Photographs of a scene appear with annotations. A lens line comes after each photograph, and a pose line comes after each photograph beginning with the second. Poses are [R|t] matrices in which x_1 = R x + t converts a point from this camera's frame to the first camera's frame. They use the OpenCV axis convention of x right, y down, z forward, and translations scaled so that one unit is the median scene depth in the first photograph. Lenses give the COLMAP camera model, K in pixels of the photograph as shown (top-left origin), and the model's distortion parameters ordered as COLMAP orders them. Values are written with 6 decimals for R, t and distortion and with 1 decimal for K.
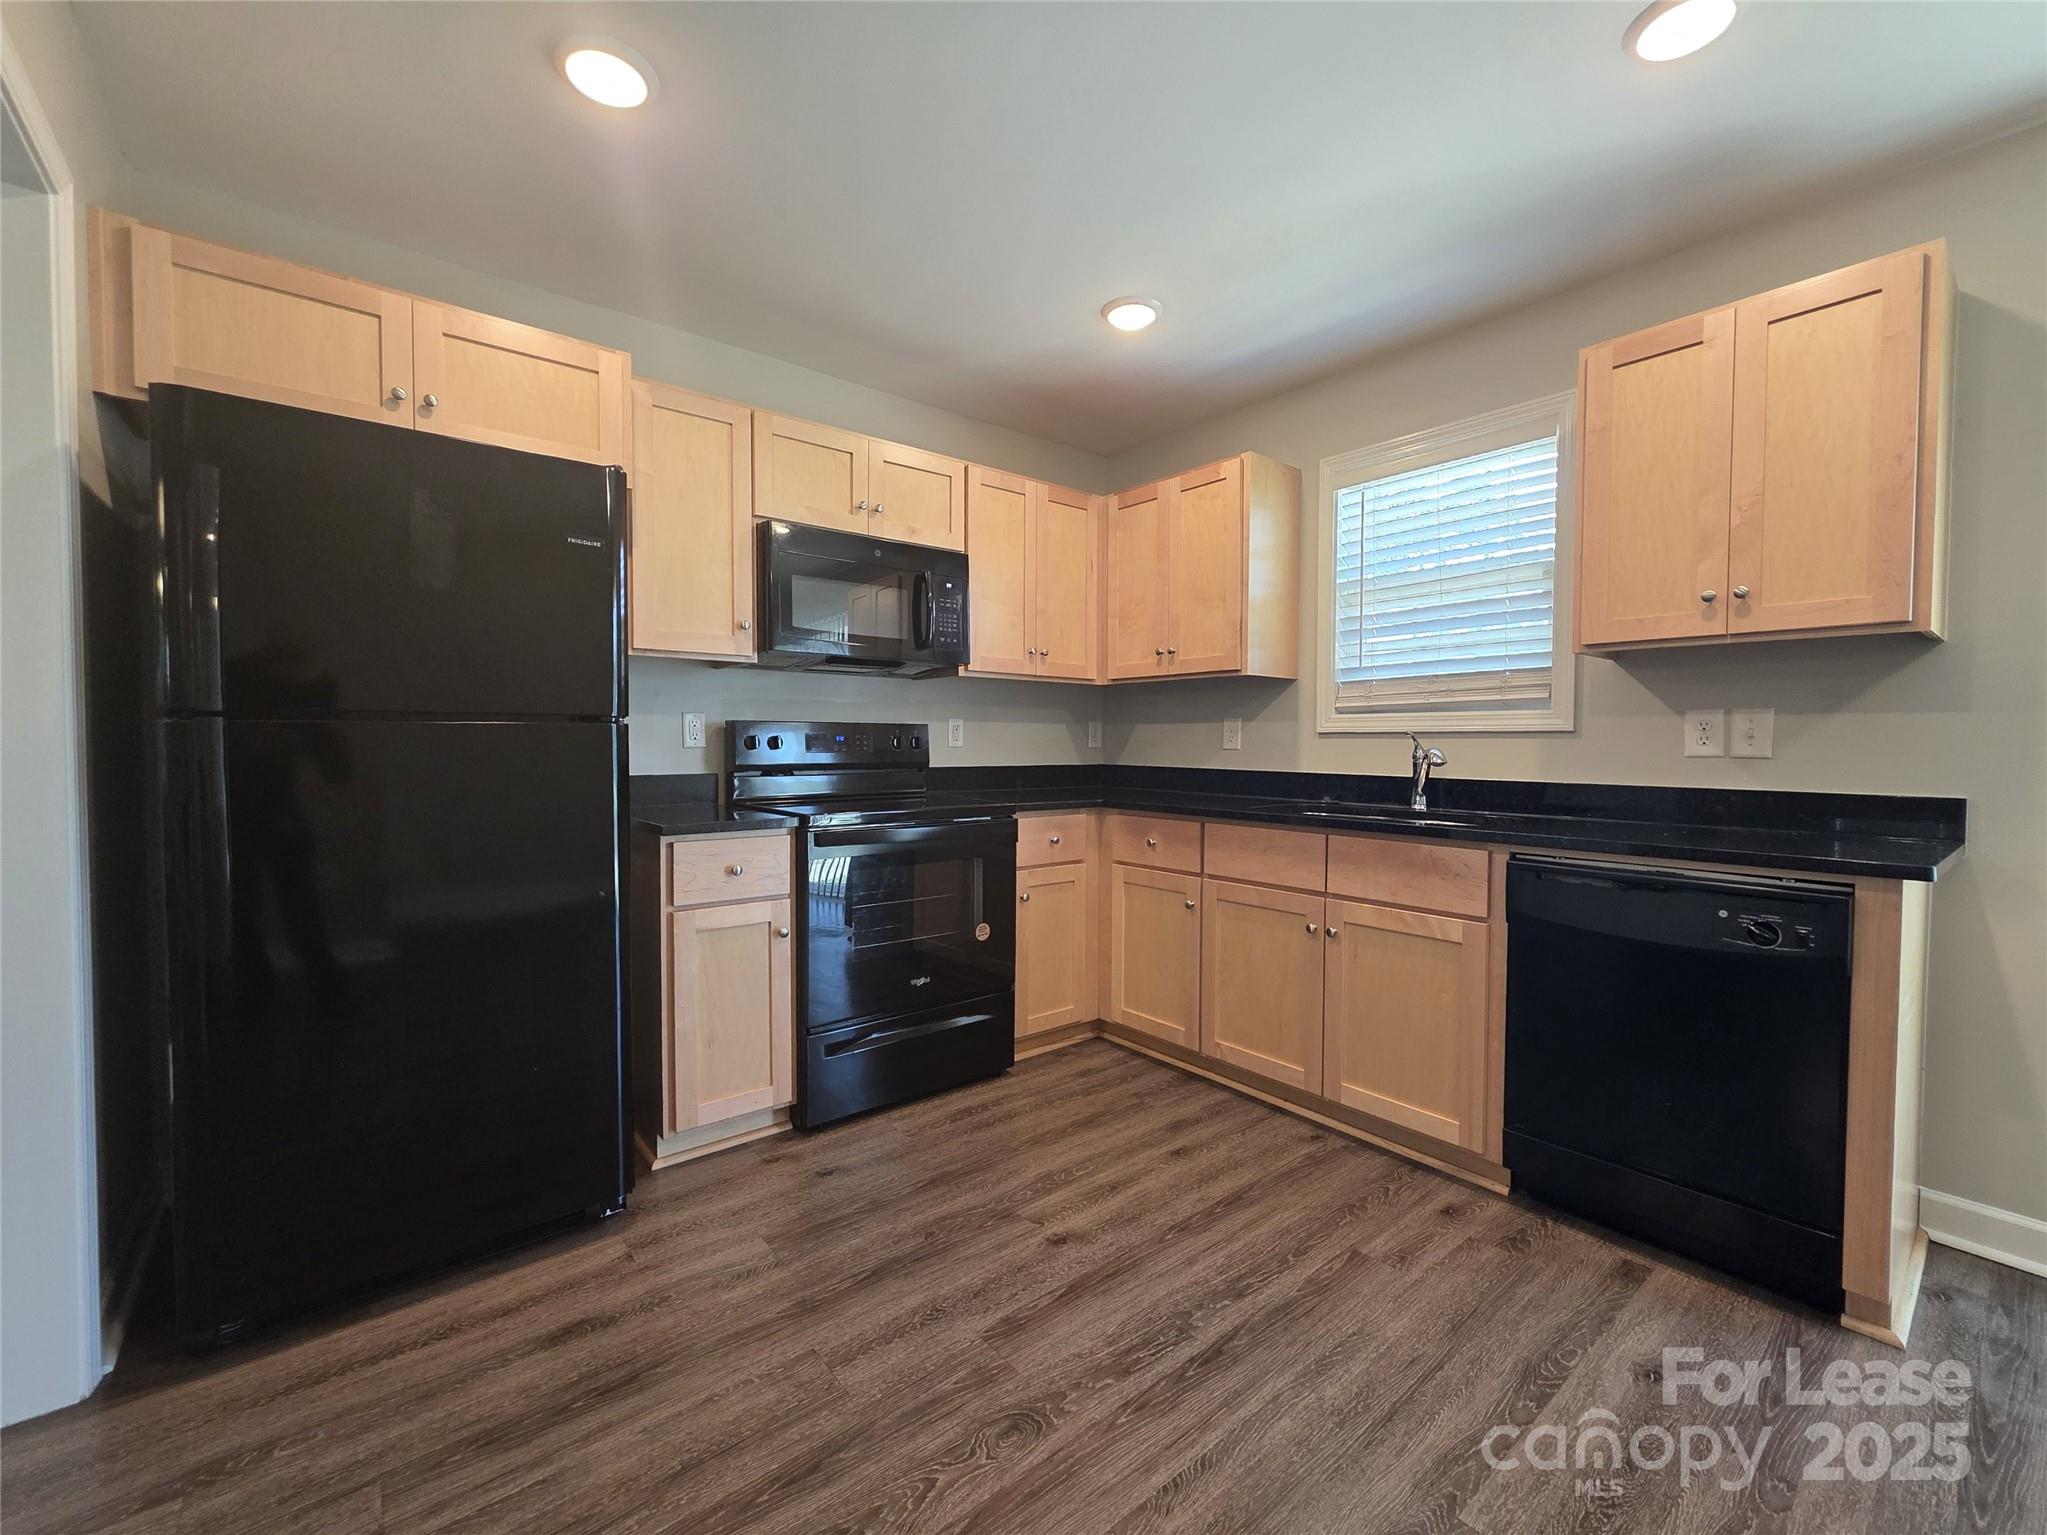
lens RADIAL K [[848.8, 0, 1025.5], [0, 848.8, 764.8], [0, 0, 1]] dist [0.001549, -0.000035]
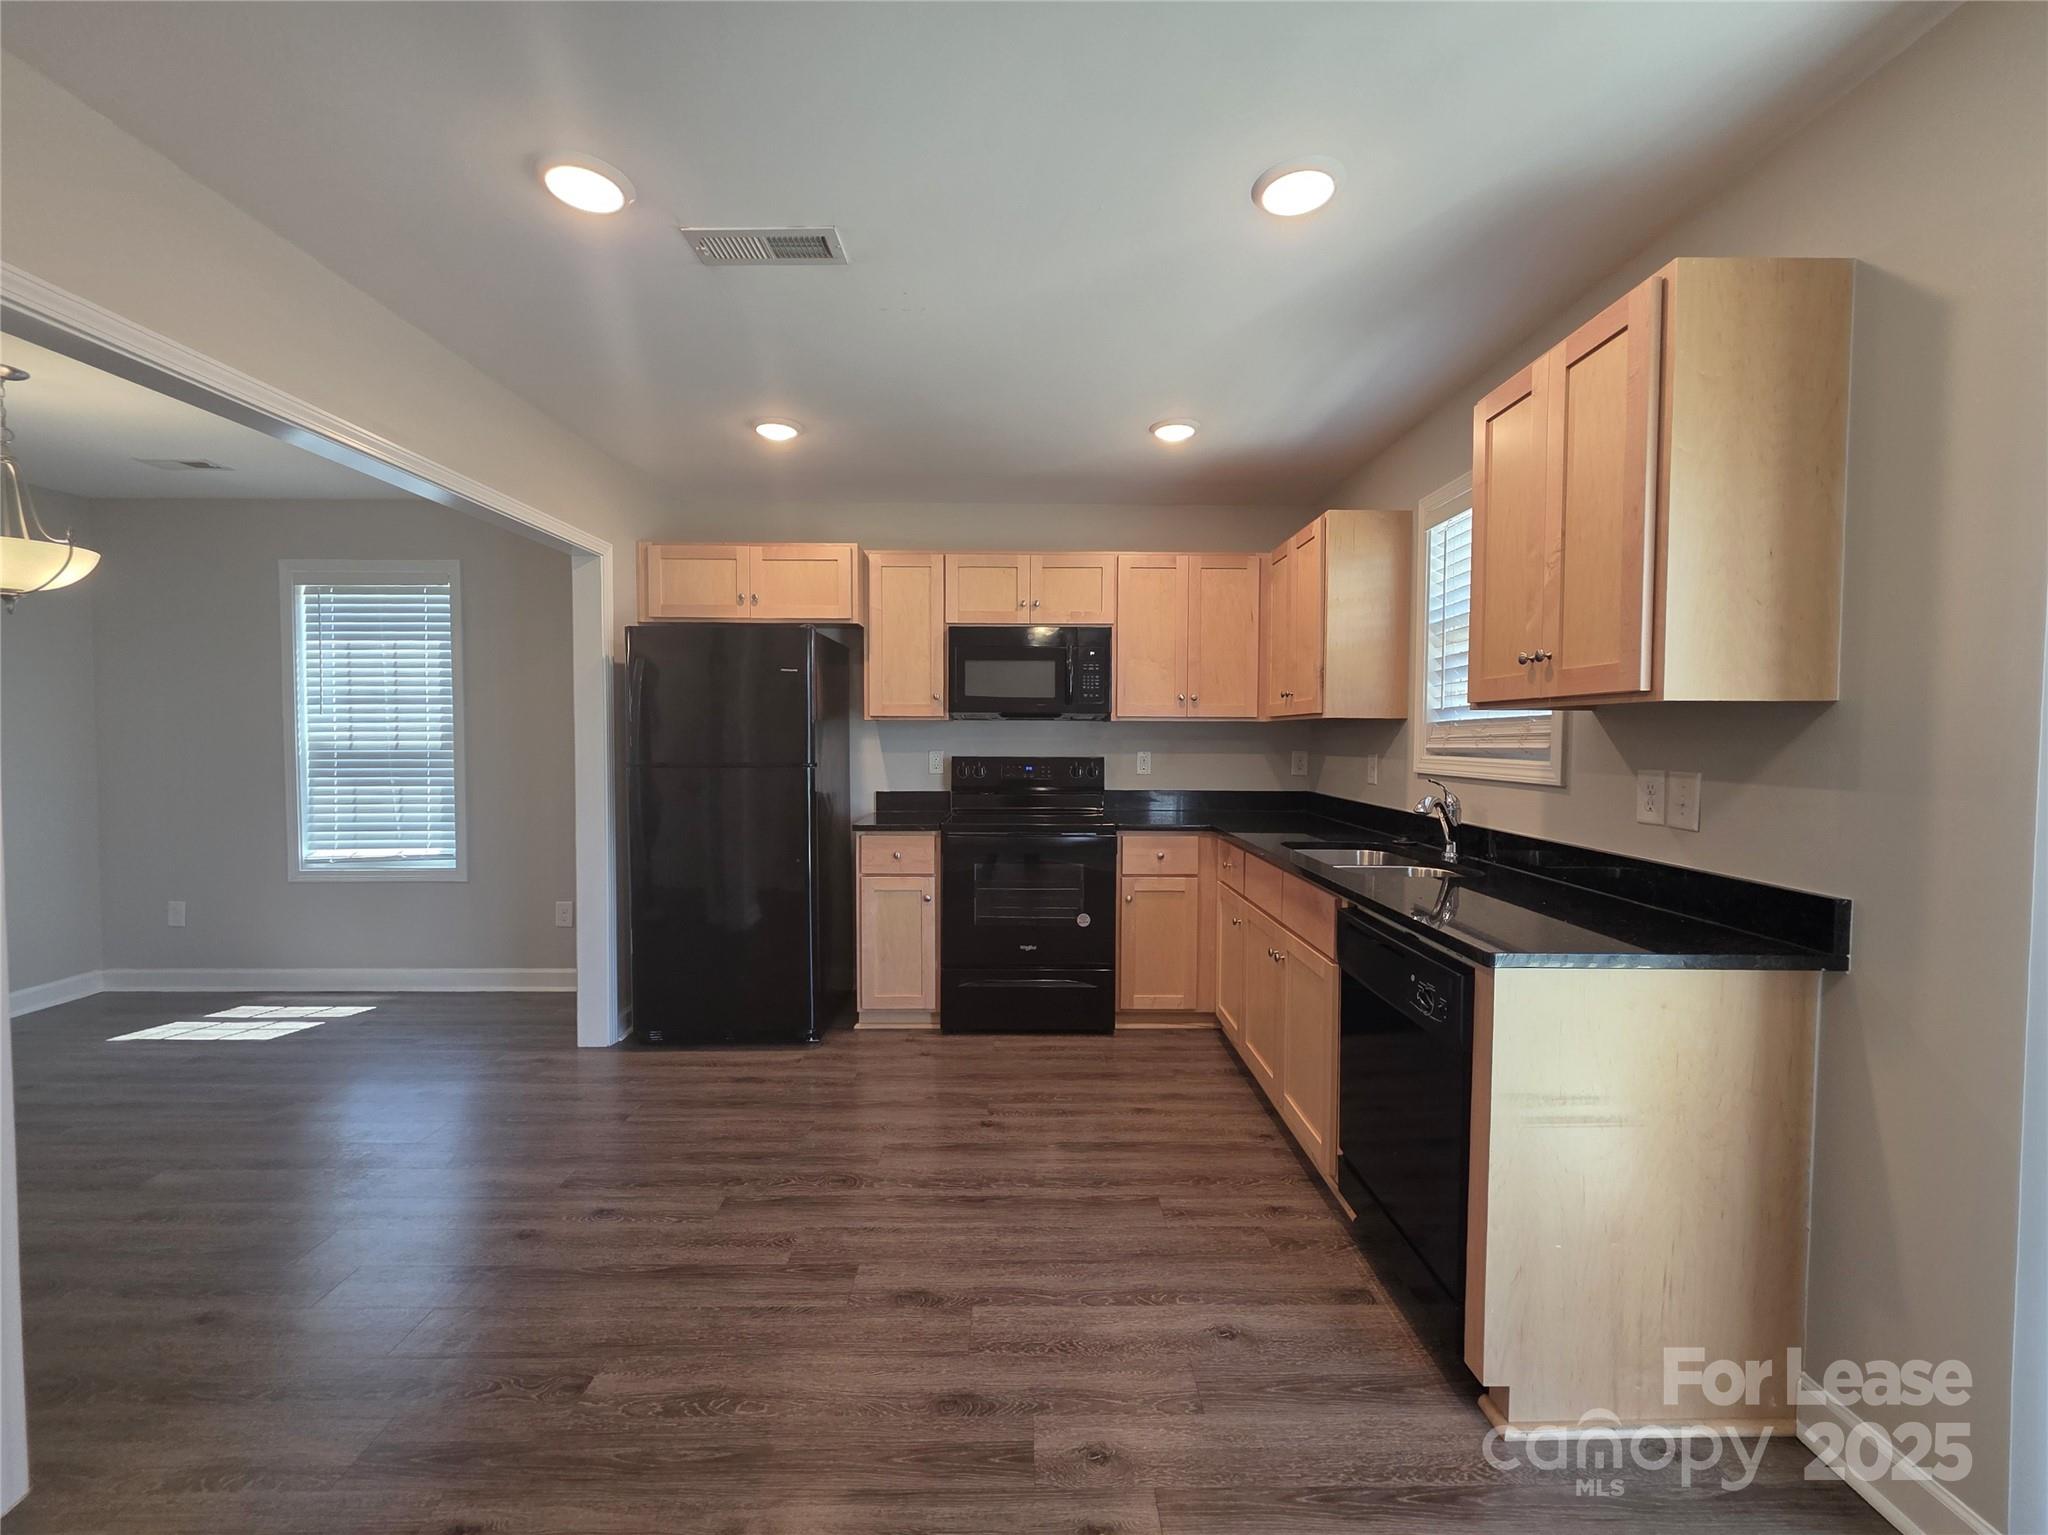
lens RADIAL K [[825.5, 0, 1028.9], [0, 825.5, 764.8], [0, 0, 1]] dist [0.001348, 0.000009]
pose [[0.782149, 0.019879, -0.622774, 0.793001], [-0.016886, 0.999800, 0.010707, -0.066351], [0.622863, 0.002142, 0.782328, -0.064990]]
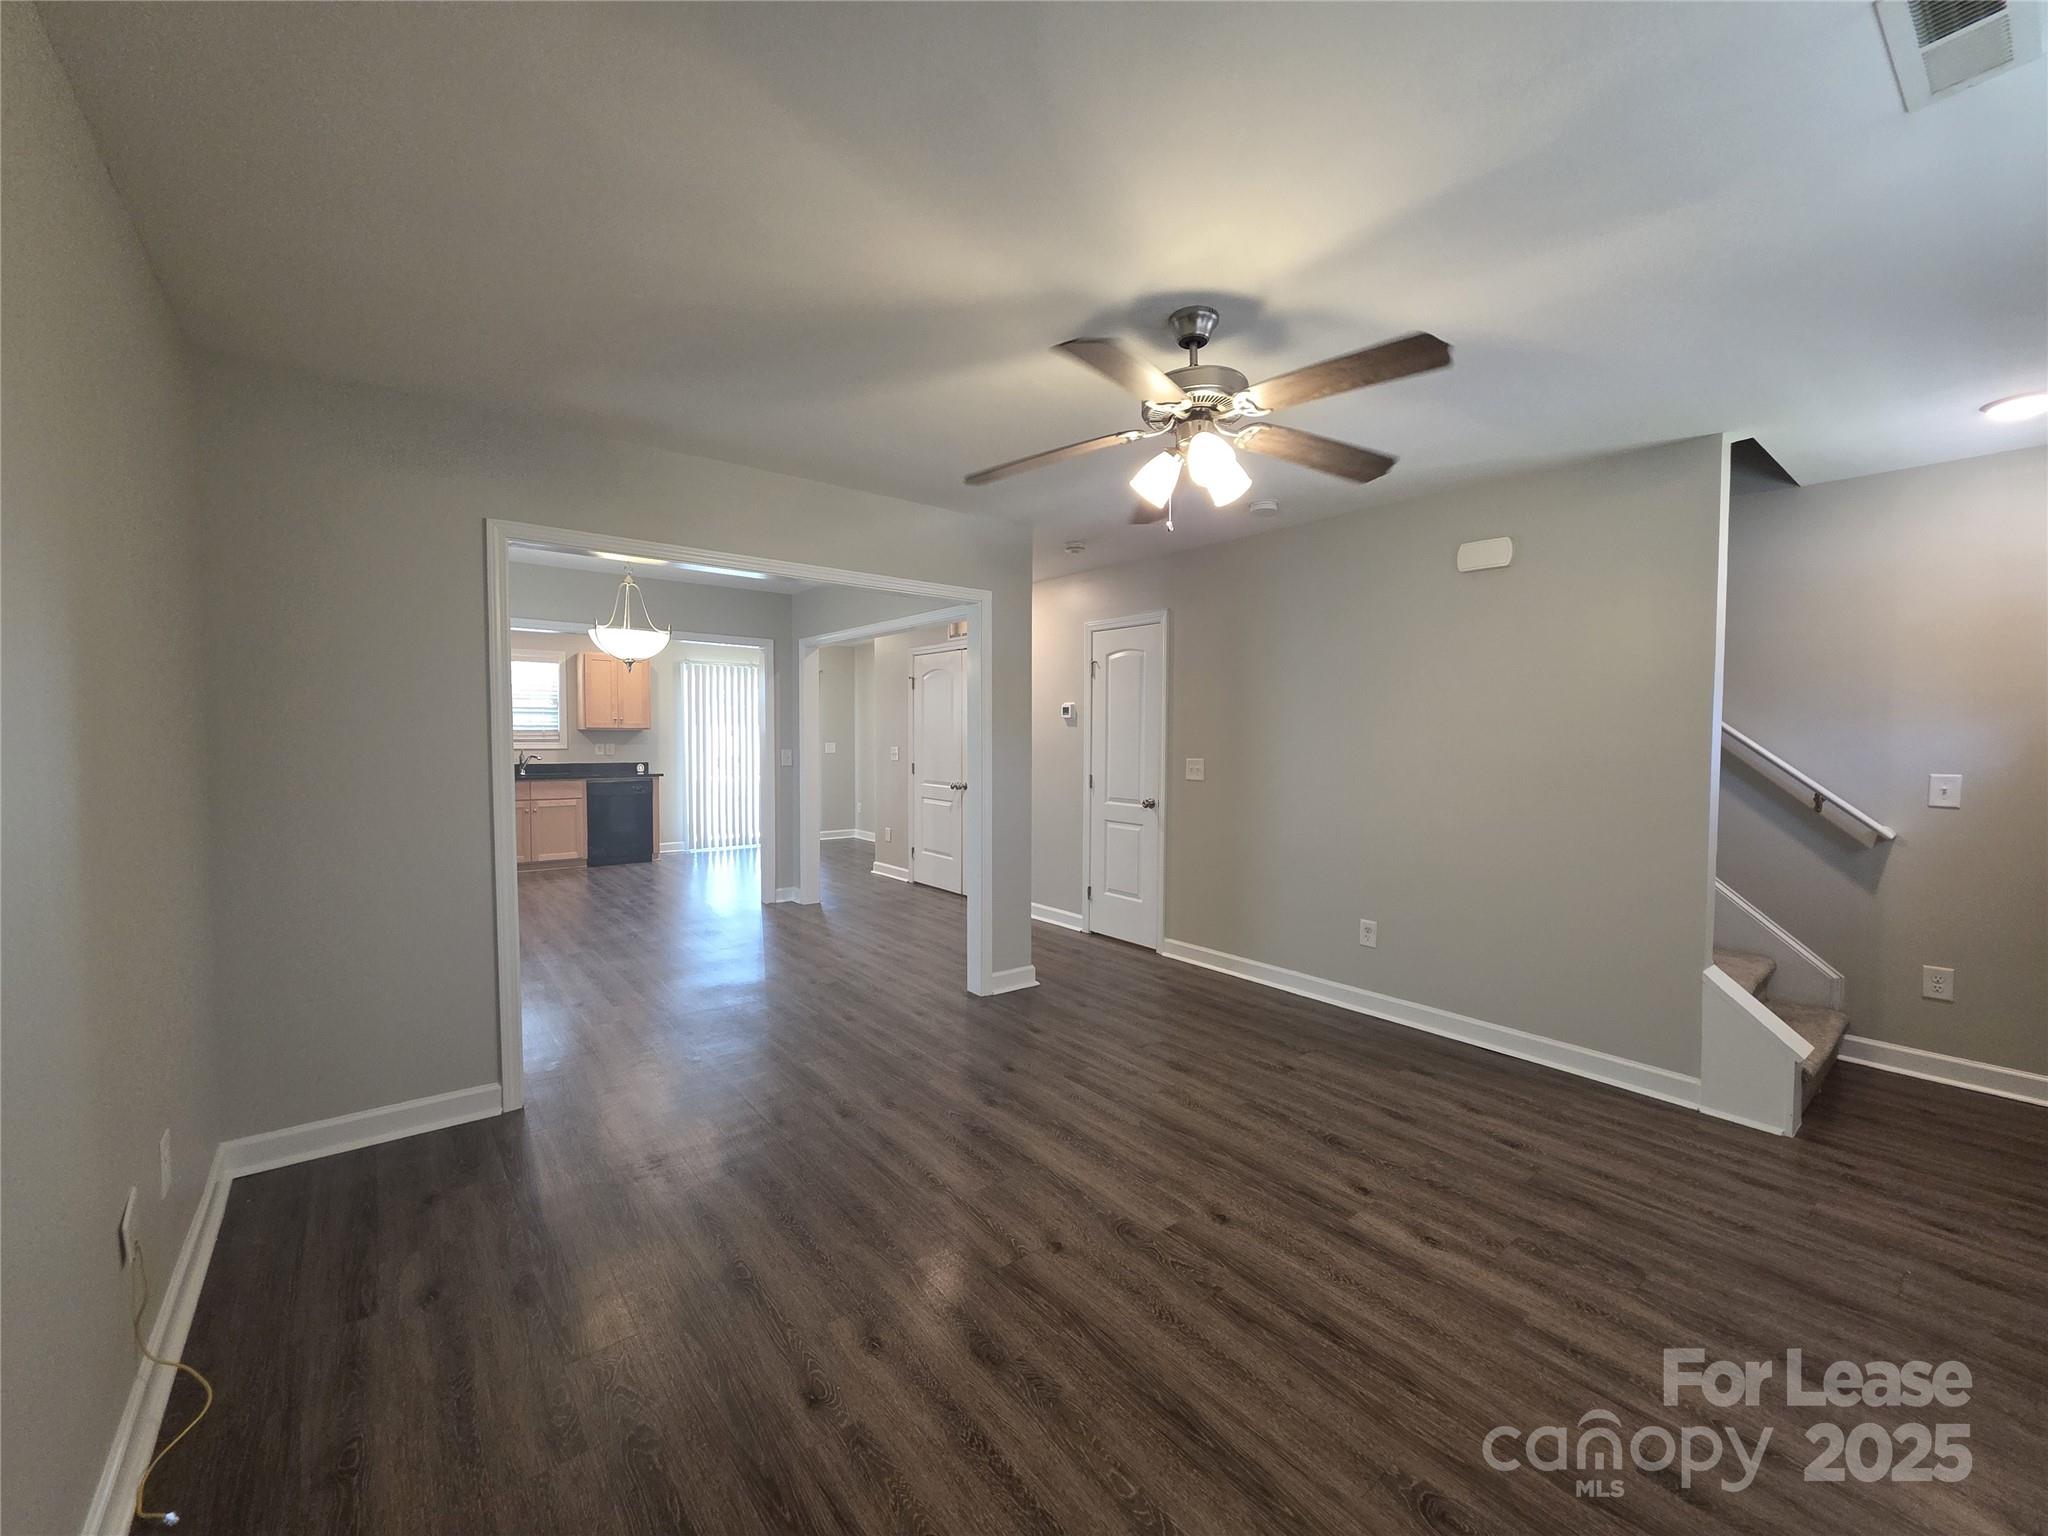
lens RADIAL K [[813.4, 0, 1024.9], [0, 813.4, 764.1], [0, 0, 1]] dist [0.000757, 0.000038]
pose [[0.010204, -0.042772, 0.999033, -2.856878], [0.024444, 0.998797, 0.042512, -0.077256], [-0.999649, 0.023986, 0.011237, -0.983881]]
